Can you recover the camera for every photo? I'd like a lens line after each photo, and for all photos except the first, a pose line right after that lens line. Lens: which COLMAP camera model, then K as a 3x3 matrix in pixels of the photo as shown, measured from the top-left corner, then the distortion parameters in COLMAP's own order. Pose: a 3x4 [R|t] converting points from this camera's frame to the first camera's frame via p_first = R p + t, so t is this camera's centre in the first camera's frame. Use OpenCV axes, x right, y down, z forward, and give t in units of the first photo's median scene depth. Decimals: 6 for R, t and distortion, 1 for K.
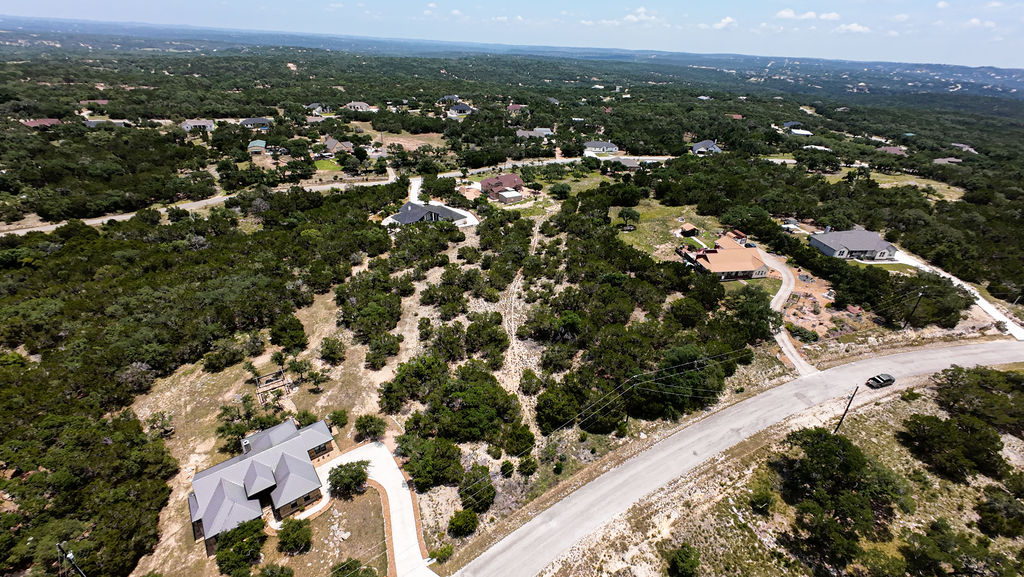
lens RADIAL K [[434.8, 0, 512.5], [0, 434.8, 285.8], [0, 0, 1]] dist [-0.001606, 0.000865]
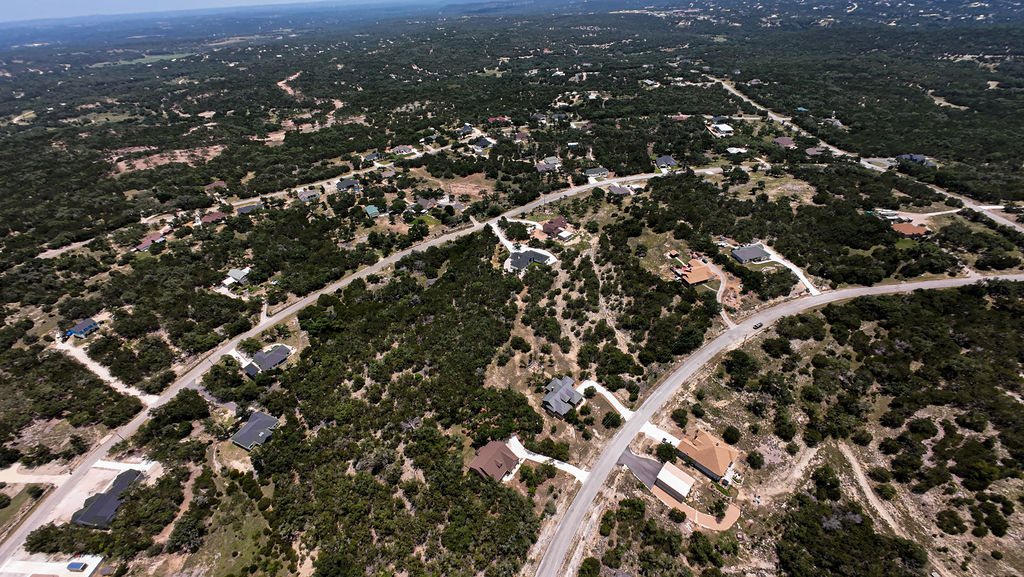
lens RADIAL K [[401.5, 0, 513.7], [0, 401.5, 286.3], [0, 0, 1]] dist [0.000487, 0.000720]
pose [[0.984238, -0.167201, 0.057613, -0.632704], [0.157553, 0.976987, 0.143780, -0.516722], [-0.080327, -0.132437, 0.987931, -1.098979]]
